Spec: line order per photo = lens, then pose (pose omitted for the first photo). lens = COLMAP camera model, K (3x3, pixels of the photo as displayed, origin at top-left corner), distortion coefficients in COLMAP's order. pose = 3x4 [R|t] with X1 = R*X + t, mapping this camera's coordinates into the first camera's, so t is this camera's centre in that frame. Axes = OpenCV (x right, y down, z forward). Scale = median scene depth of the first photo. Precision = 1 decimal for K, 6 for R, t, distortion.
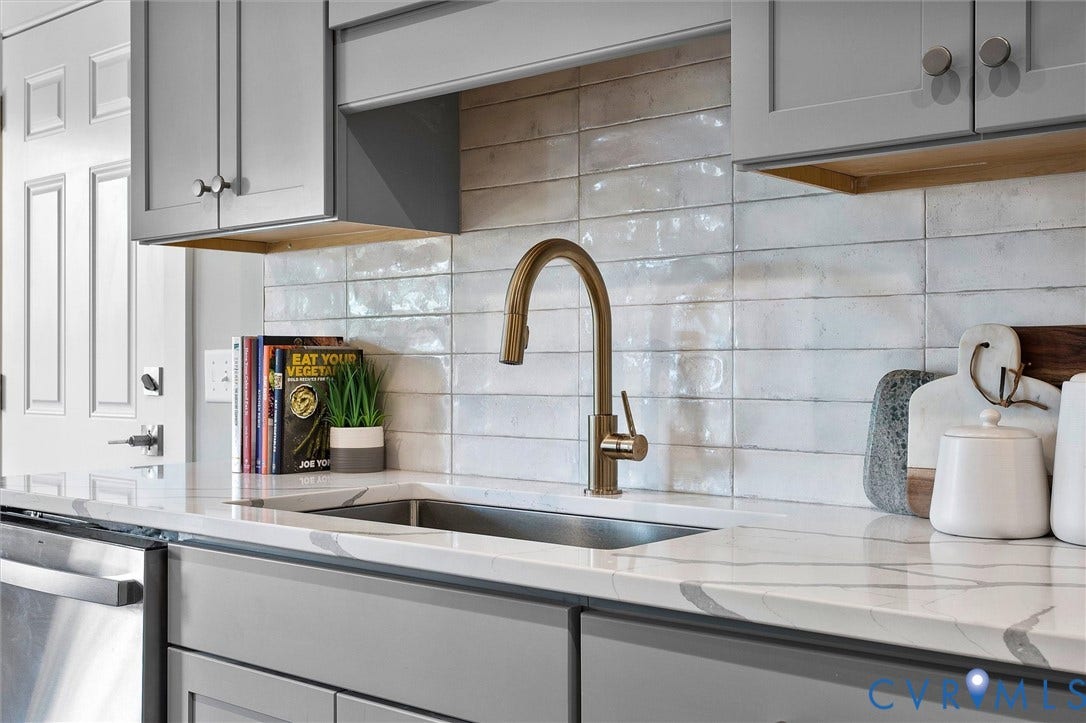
lens RADIAL K [[1218.3, 0, 543.0], [0, 1218.3, 361.5], [0, 0, 1]] dist [0.014331, 0.011055]
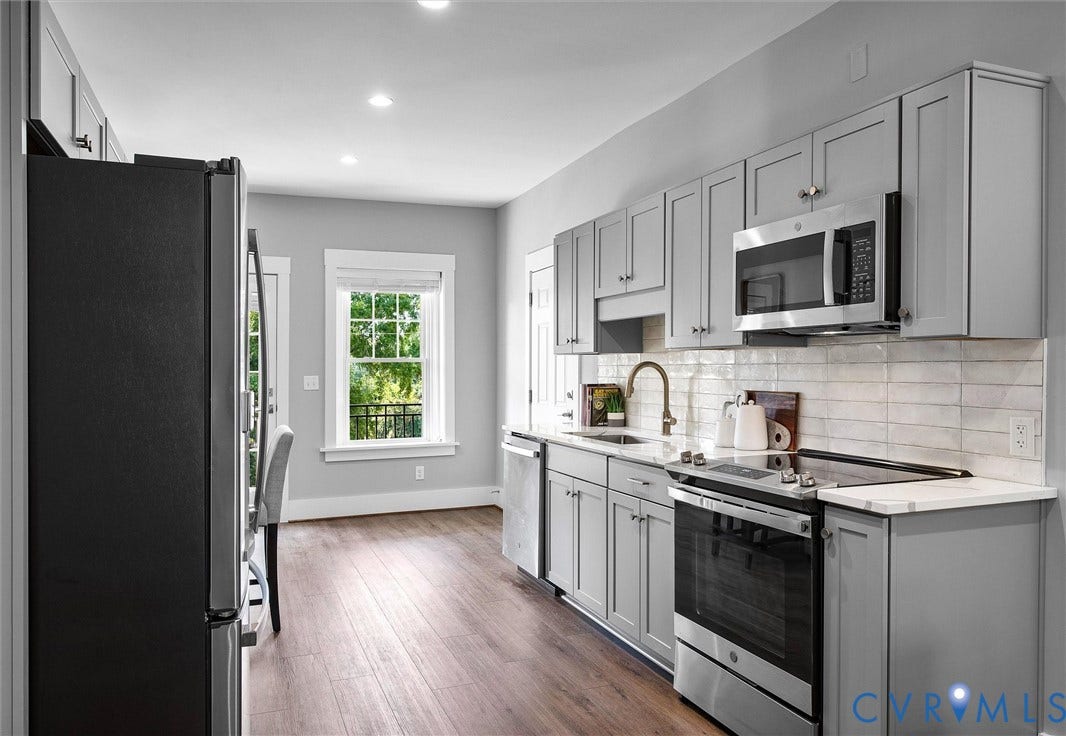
lens RADIAL K [[763.8, 0, 533.0], [0, 763.8, 368.0], [0, 0, 1]] dist [0.000057, -0.000078]
pose [[0.883936, -0.001583, -0.467605, 0.604906], [0.004238, 0.999980, 0.004625, -0.074741], [0.467589, -0.006070, 0.883925, -0.886530]]
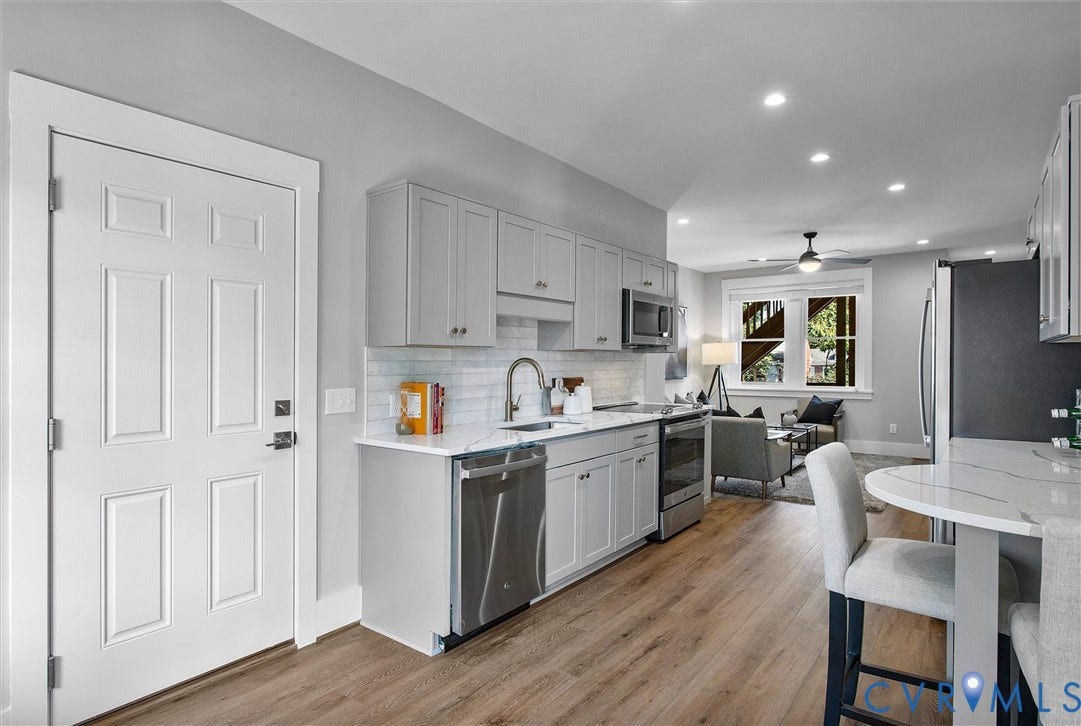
lens RADIAL K [[585.6, 0, 540.5], [0, 585.6, 363.0], [0, 0, 1]] dist [0.001133, 0.000316]
pose [[-0.063055, -0.001753, 0.998009, -1.615215], [-0.005280, 0.999985, 0.001422, -0.070336], [-0.997996, -0.005180, -0.063063, 0.896749]]
